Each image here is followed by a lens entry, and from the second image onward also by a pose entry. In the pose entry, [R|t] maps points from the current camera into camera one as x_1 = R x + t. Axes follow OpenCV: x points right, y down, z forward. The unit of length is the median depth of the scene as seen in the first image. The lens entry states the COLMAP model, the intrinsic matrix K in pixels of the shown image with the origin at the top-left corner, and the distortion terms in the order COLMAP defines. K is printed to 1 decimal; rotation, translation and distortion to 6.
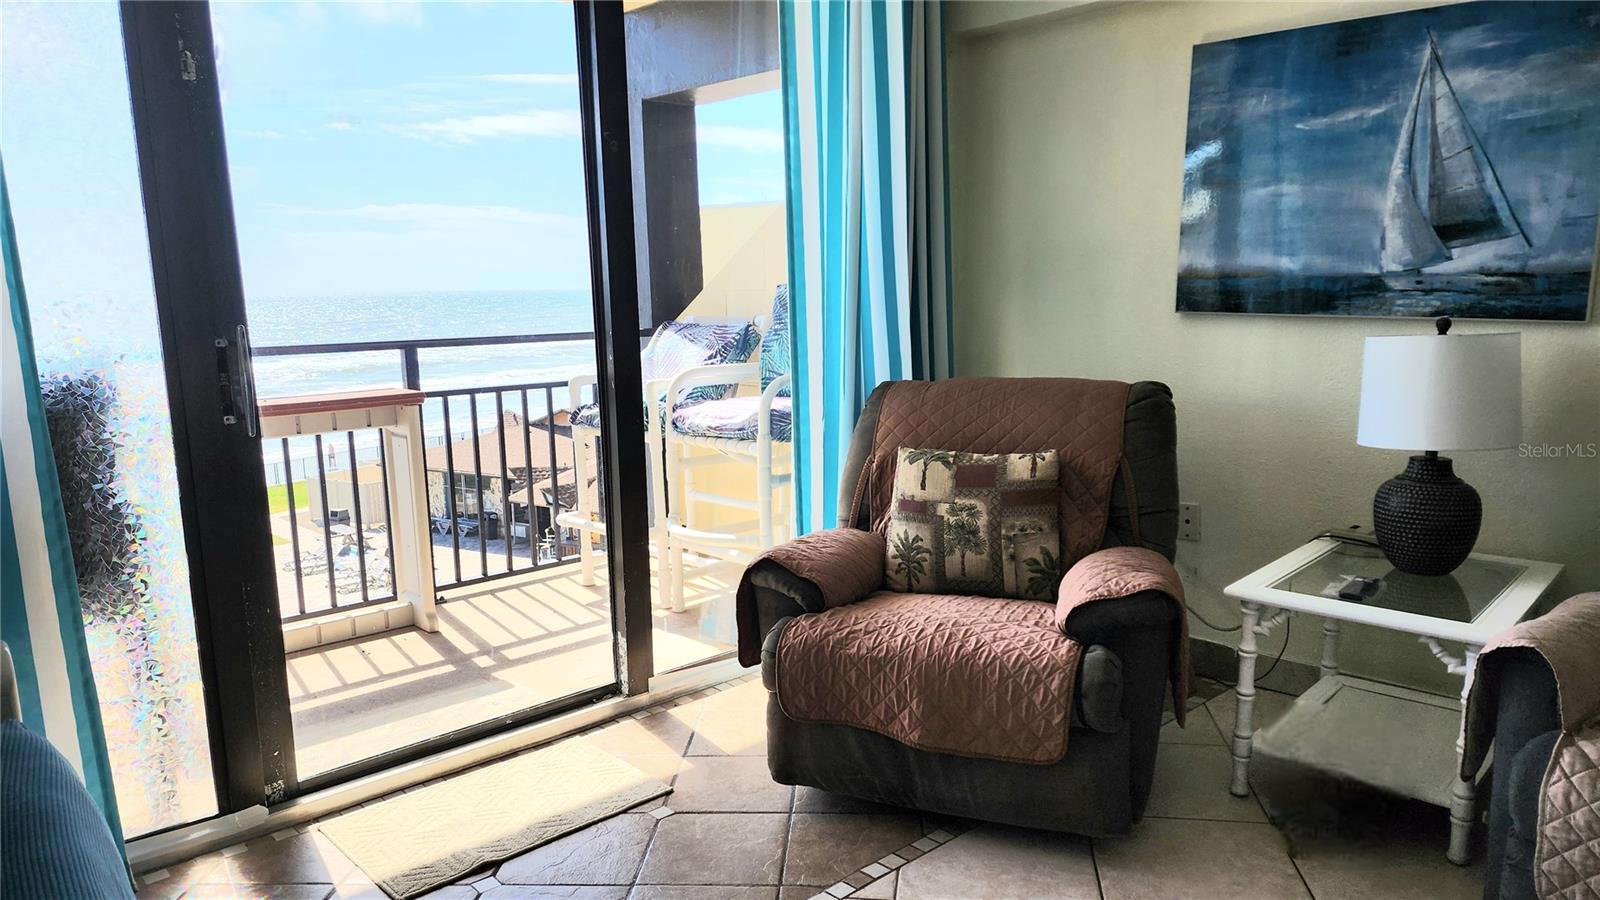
lens RADIAL K [[1037.2, 0, 805.1], [0, 1037.2, 454.8], [0, 0, 1]] dist [0.083972, -0.057305]
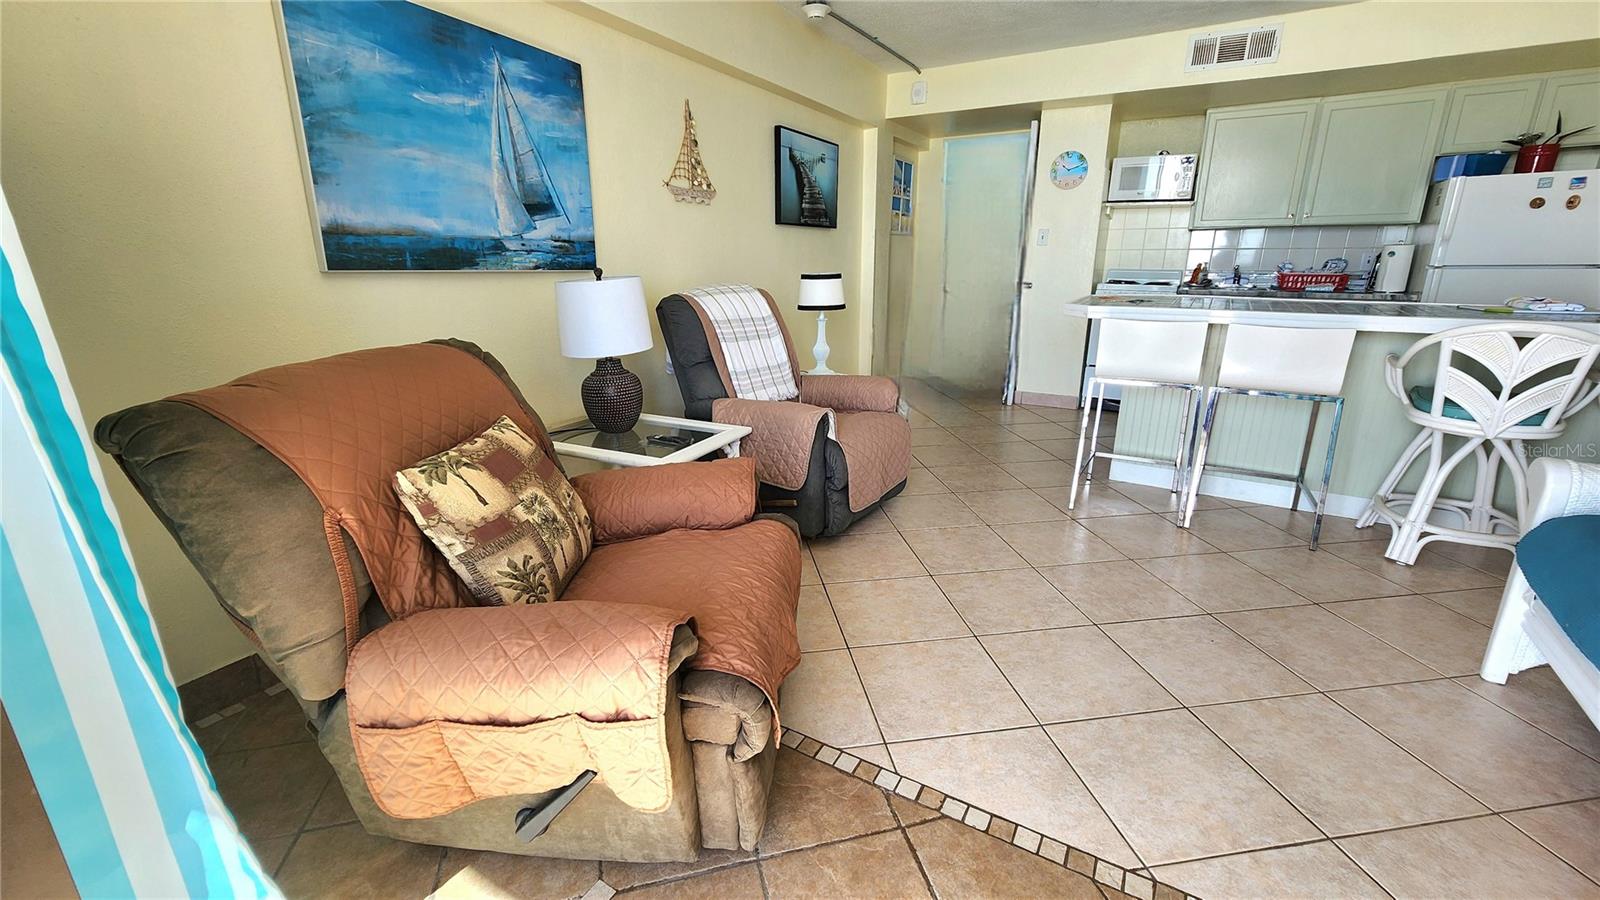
lens RADIAL K [[653.3, 0, 800.8], [0, 653.3, 445.7], [0, 0, 1]] dist [0.000651, 0.000157]
pose [[-0.289042, -0.250397, 0.923989, -0.394673], [0.166695, 0.937277, 0.306144, -0.118370], [-0.942691, 0.242513, -0.229173, 0.927744]]
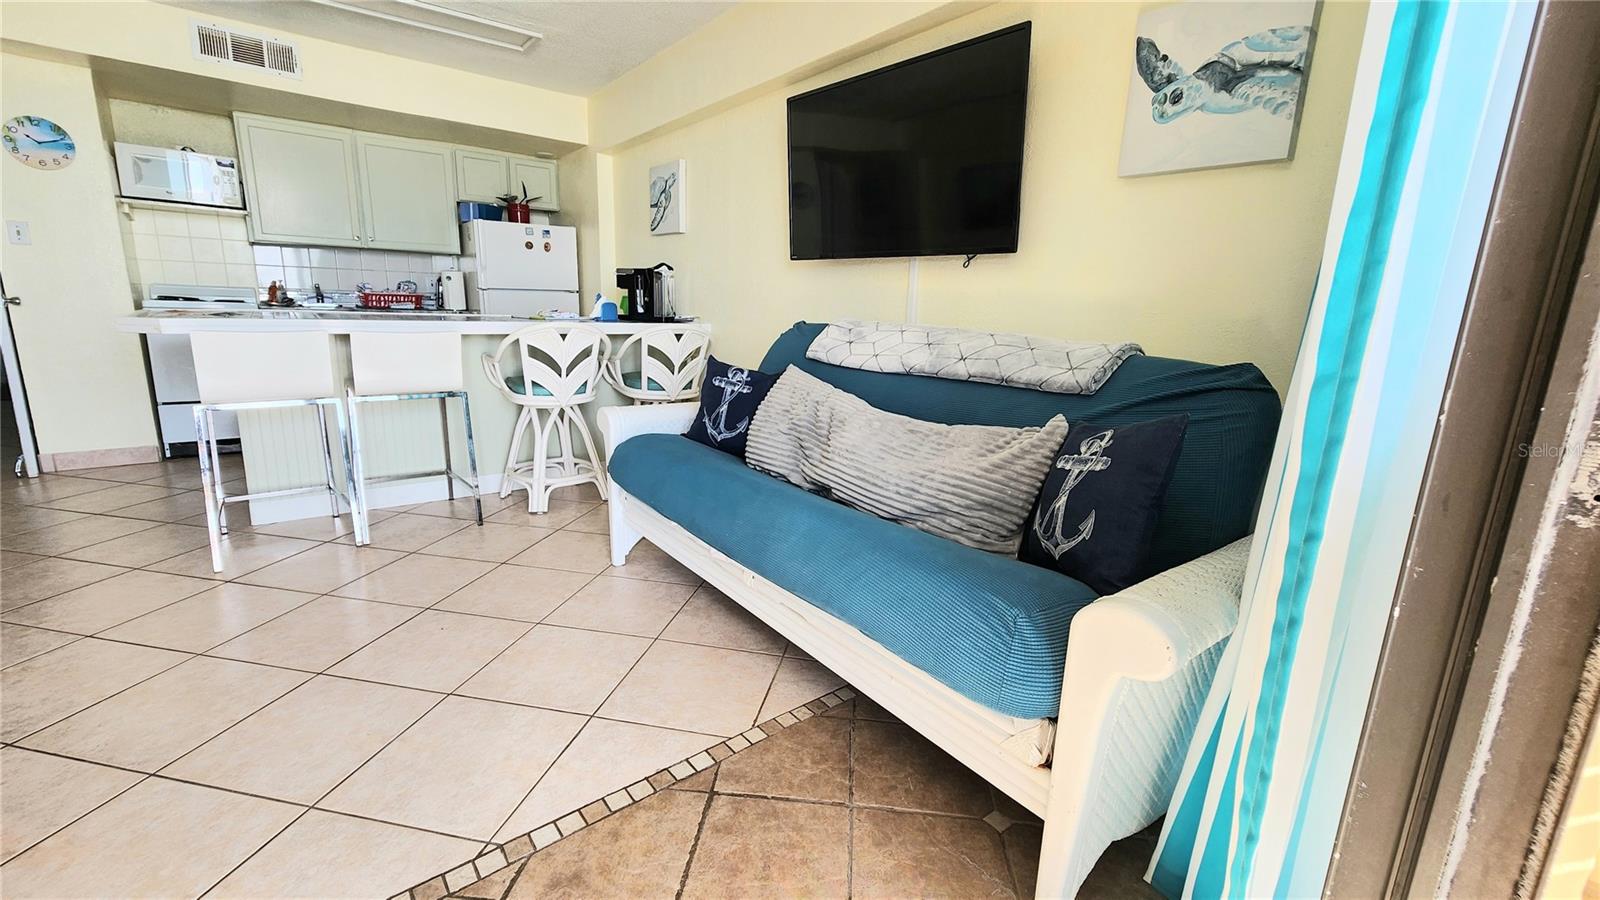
lens RADIAL K [[653.9, 0, 801.0], [0, 653.9, 444.4], [0, 0, 1]] dist [-0.001731, -0.000305]
pose [[-0.998635, -0.027026, 0.044705, -0.346118], [-0.008655, 0.929541, 0.368618, -0.090766], [-0.051517, 0.367727, -0.928506, 0.980224]]
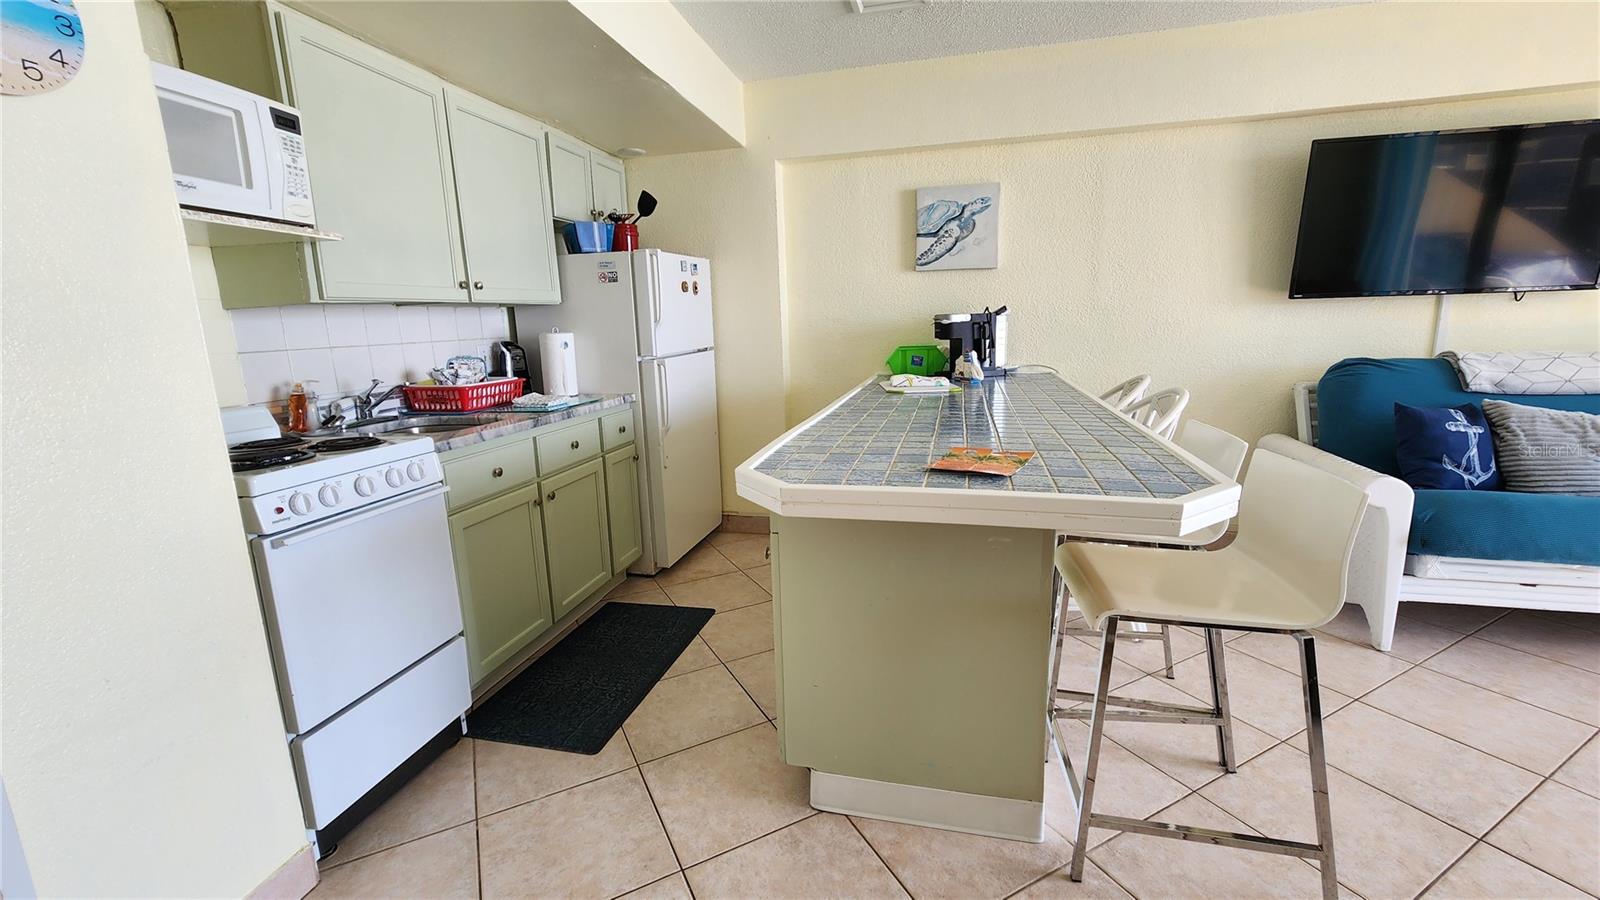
lens RADIAL K [[653.3, 0, 800.8], [0, 653.3, 445.7], [0, 0, 1]] dist [0.000651, 0.000157]
pose [[-0.812294, 0.153329, -0.562733, 1.033610], [-0.049889, 0.943025, 0.328961, -0.061483], [0.581110, 0.295288, -0.758364, 0.282915]]
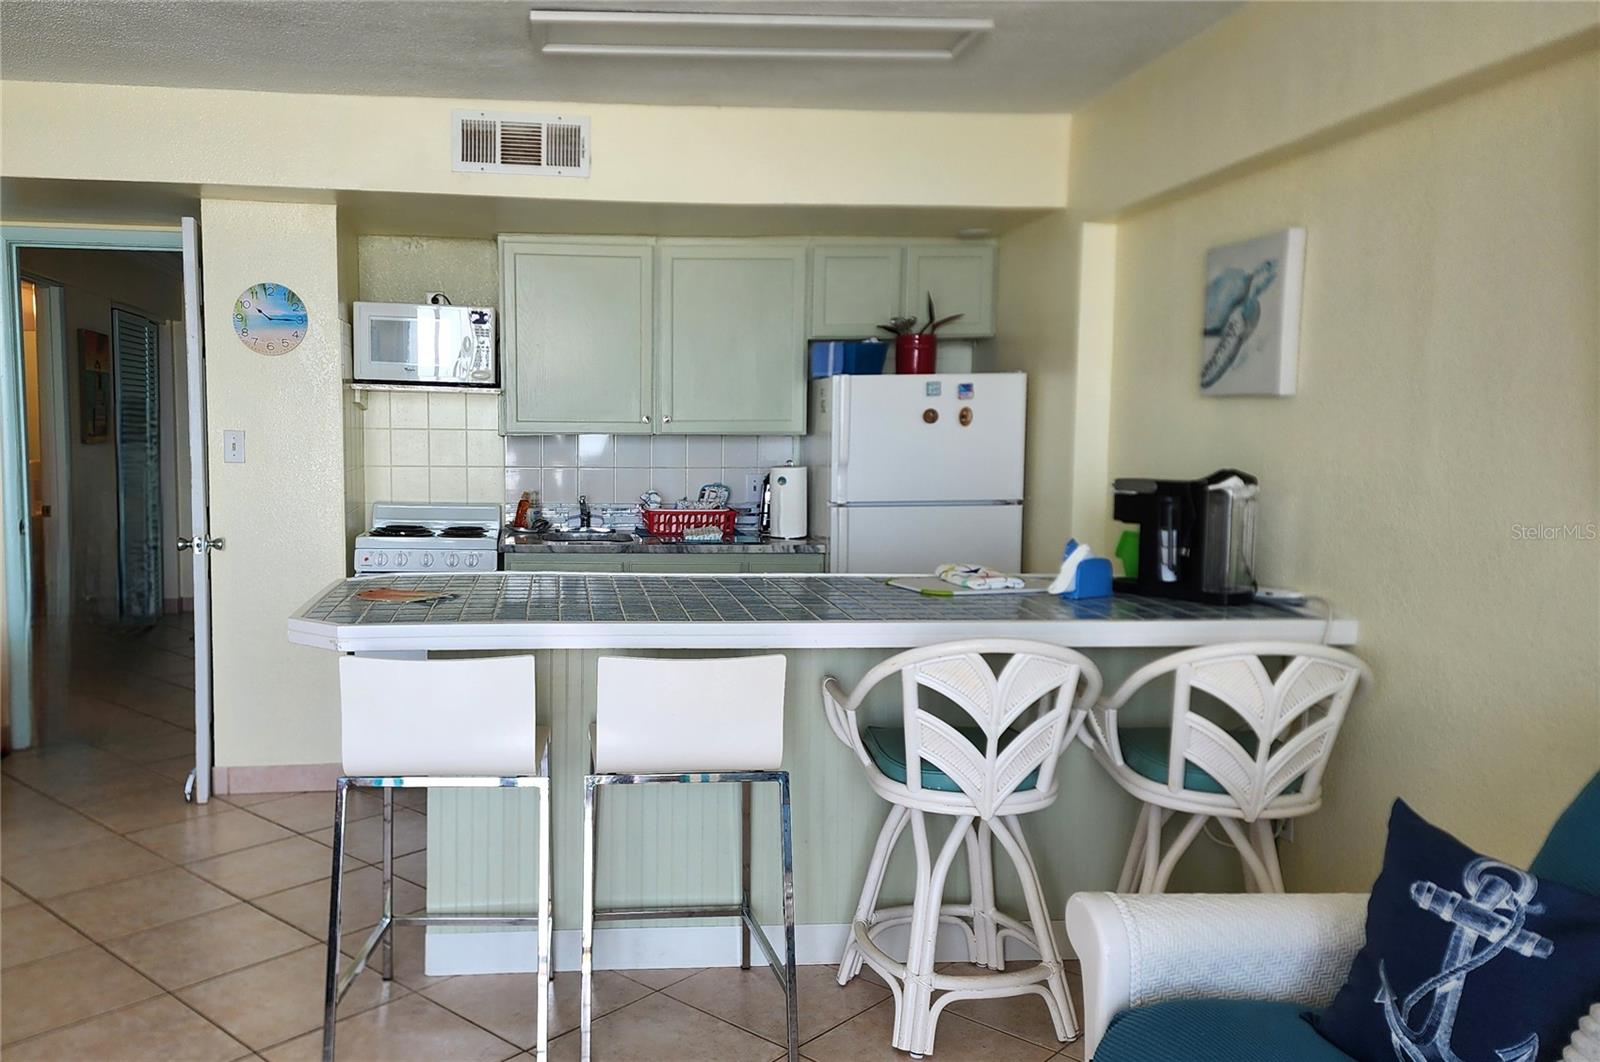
lens RADIAL K [[1272.4, 0, 664.4], [0, 1272.4, 536.8], [0, 0, 1]] dist [0.122466, -0.119916]
pose [[-0.807600, -0.040445, 0.588342, -0.256046], [0.104630, 0.971991, 0.210441, -0.178206], [-0.580375, 0.231510, -0.780748, 0.782999]]
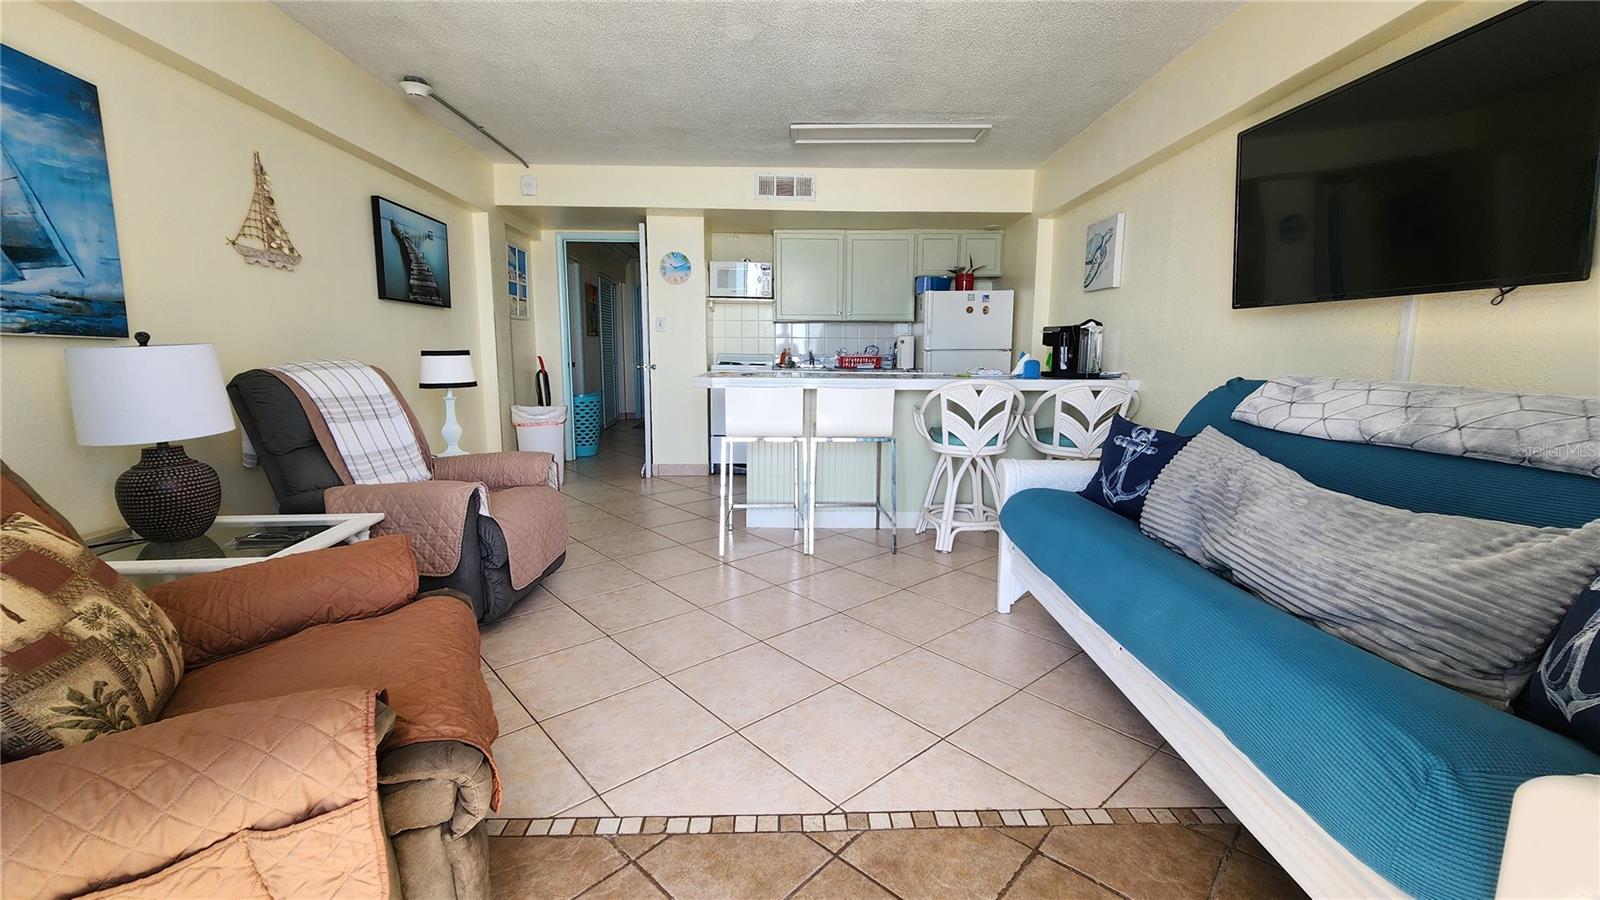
lens RADIAL K [[653.9, 0, 801.0], [0, 653.9, 444.4], [0, 0, 1]] dist [-0.001731, -0.000305]
pose [[-0.758642, -0.080155, 0.646558, -0.427699], [0.114787, 0.960434, 0.253753, -0.099852], [-0.641316, 0.266724, -0.719425, 1.006569]]
